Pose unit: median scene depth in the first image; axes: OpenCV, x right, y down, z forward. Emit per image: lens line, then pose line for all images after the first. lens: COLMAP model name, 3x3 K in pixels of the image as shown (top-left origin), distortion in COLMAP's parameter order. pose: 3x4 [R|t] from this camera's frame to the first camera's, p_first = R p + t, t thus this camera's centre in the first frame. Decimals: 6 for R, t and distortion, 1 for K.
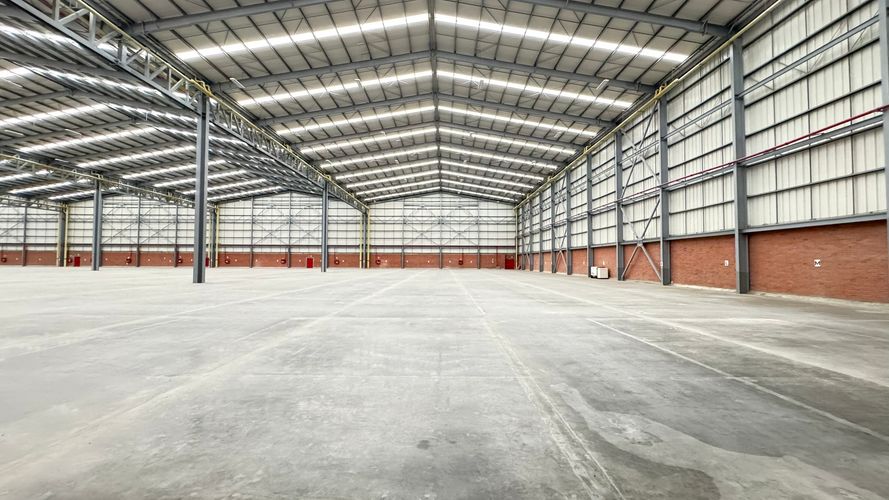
lens RADIAL K [[358.7, 0, 441.5], [0, 358.7, 254.1], [0, 0, 1]] dist [0.002577, 0.000131]
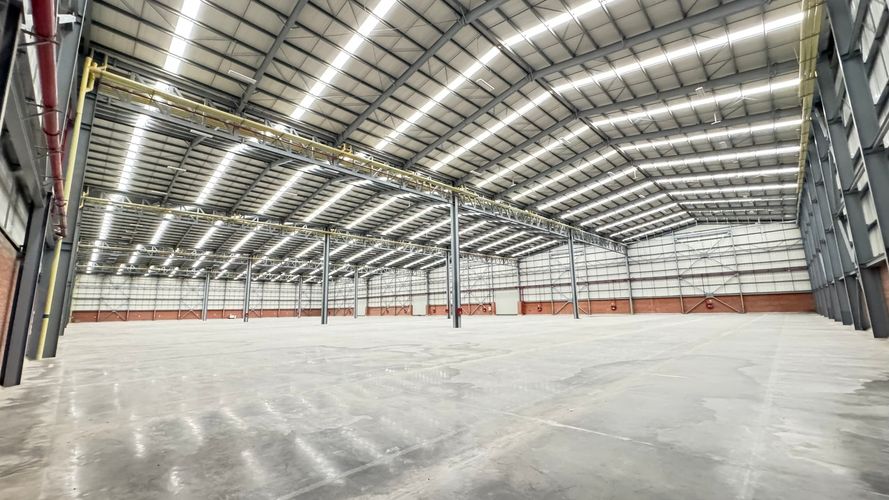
lens RADIAL K [[360.9, 0, 444.5], [0, 360.9, 250.0], [0, 0, 1]] dist [-0.000502, -0.000240]
pose [[0.732088, -0.132063, -0.668286, 0.095705], [0.038450, 0.987475, -0.153019, 0.000234], [0.680124, 0.086327, 0.727996, -0.005609]]
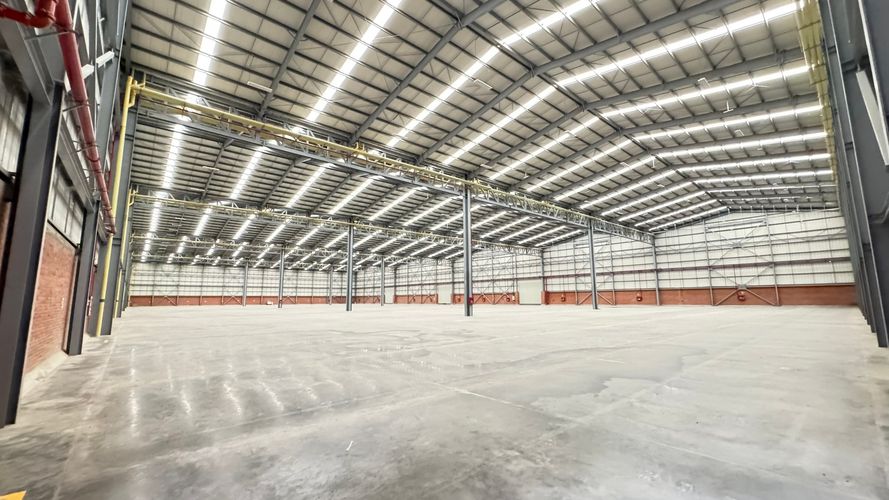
lens RADIAL K [[360.5, 0, 443.2], [0, 360.5, 250.4], [0, 0, 1]] dist [-0.000930, 0.000092]
pose [[0.671635, -0.111099, -0.732505, 0.131862], [0.027806, 0.991776, -0.124927, 0.000587], [0.740360, 0.063538, 0.669201, -0.000905]]
